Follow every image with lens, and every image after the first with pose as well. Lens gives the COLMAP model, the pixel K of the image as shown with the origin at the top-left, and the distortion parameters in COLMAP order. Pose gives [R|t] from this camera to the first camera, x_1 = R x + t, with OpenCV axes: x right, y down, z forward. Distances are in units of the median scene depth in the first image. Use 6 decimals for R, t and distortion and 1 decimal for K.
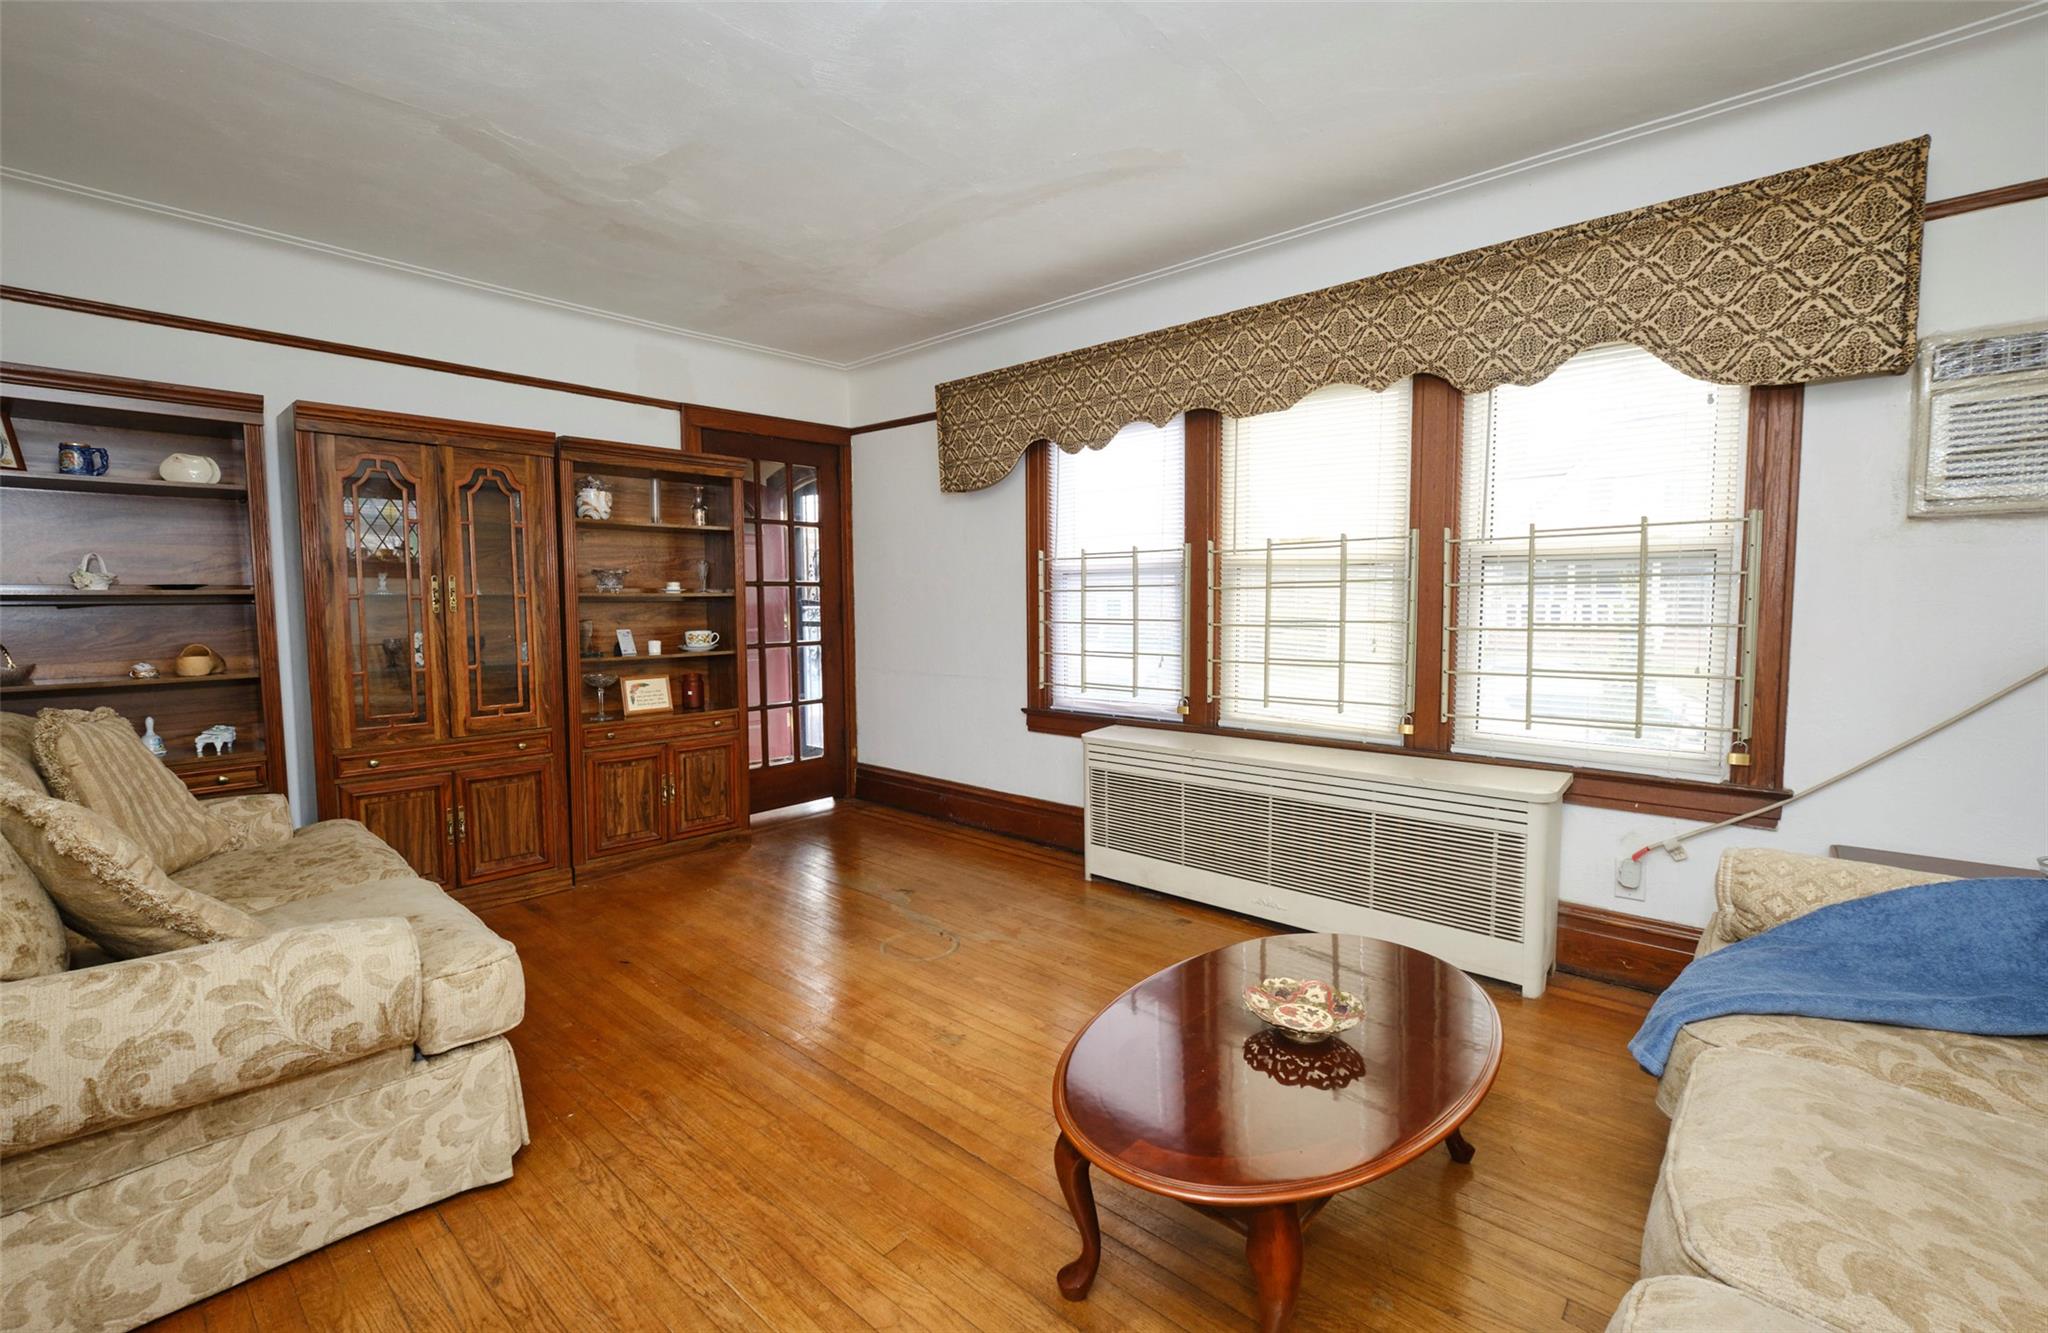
lens RADIAL K [[867.3, 0, 1024.6], [0, 867.3, 659.5], [0, 0, 1]] dist [0.002439, -0.004910]
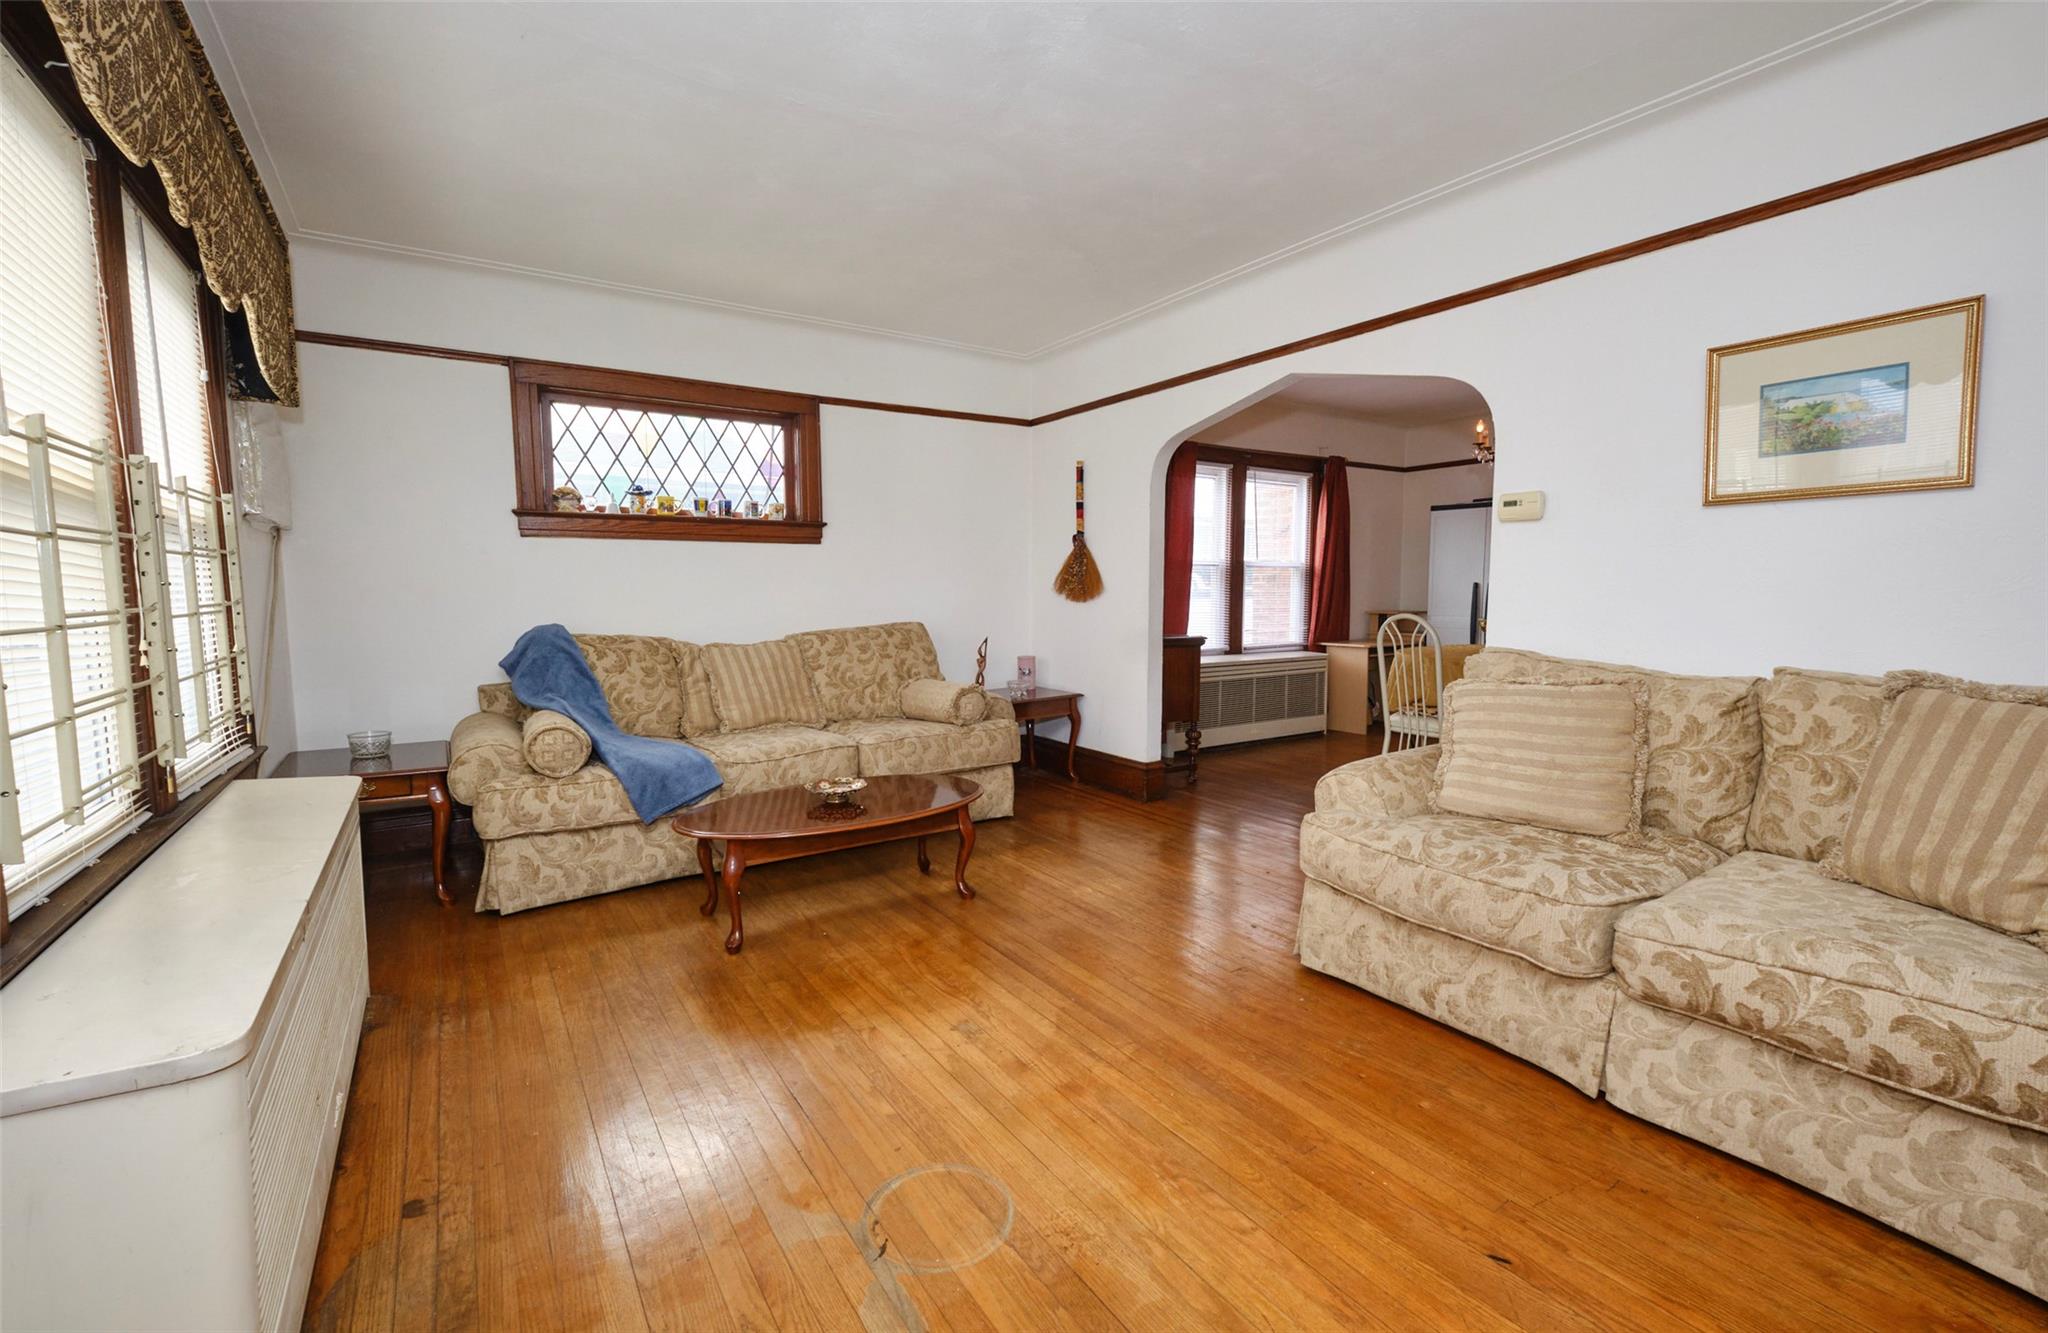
lens RADIAL K [[867.3, 0, 1024.6], [0, 867.3, 659.5], [0, 0, 1]] dist [0.002439, -0.004910]
pose [[-0.967163, -0.008782, 0.254004, -0.299724], [0.030270, 0.988309, 0.149426, -0.079919], [-0.252347, 0.152208, -0.955591, 1.422178]]
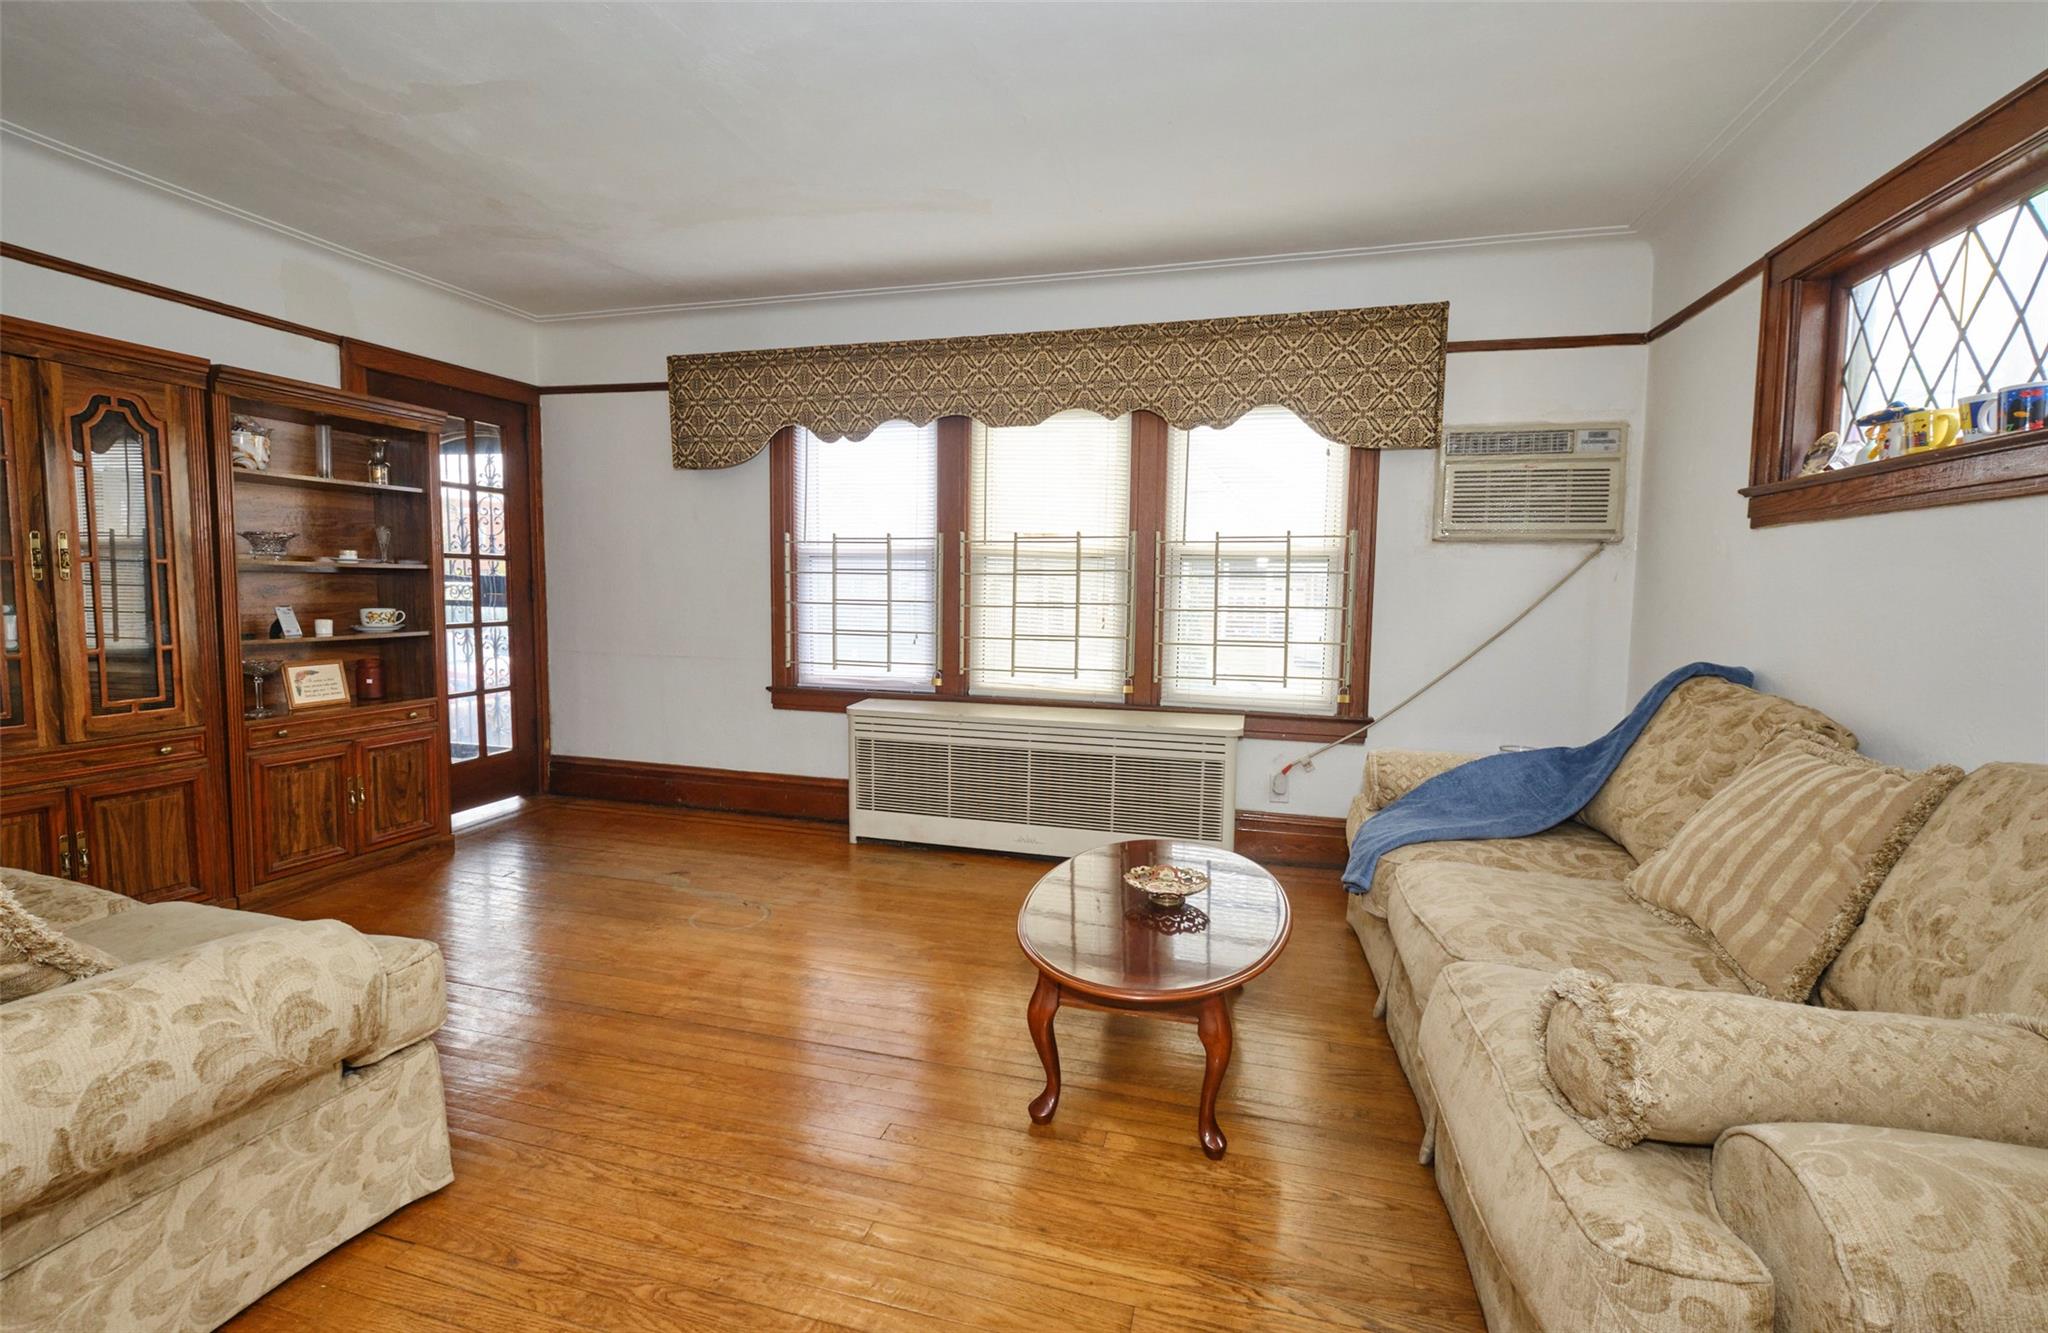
lens RADIAL K [[867.6, 0, 1023.8], [0, 867.6, 657.2], [0, 0, 1]] dist [0.001218, -0.003183]
pose [[0.895777, -0.017038, 0.444177, -0.257233], [0.010966, 0.999808, 0.016237, 0.011333], [-0.444369, -0.009674, 0.895792, -0.065501]]
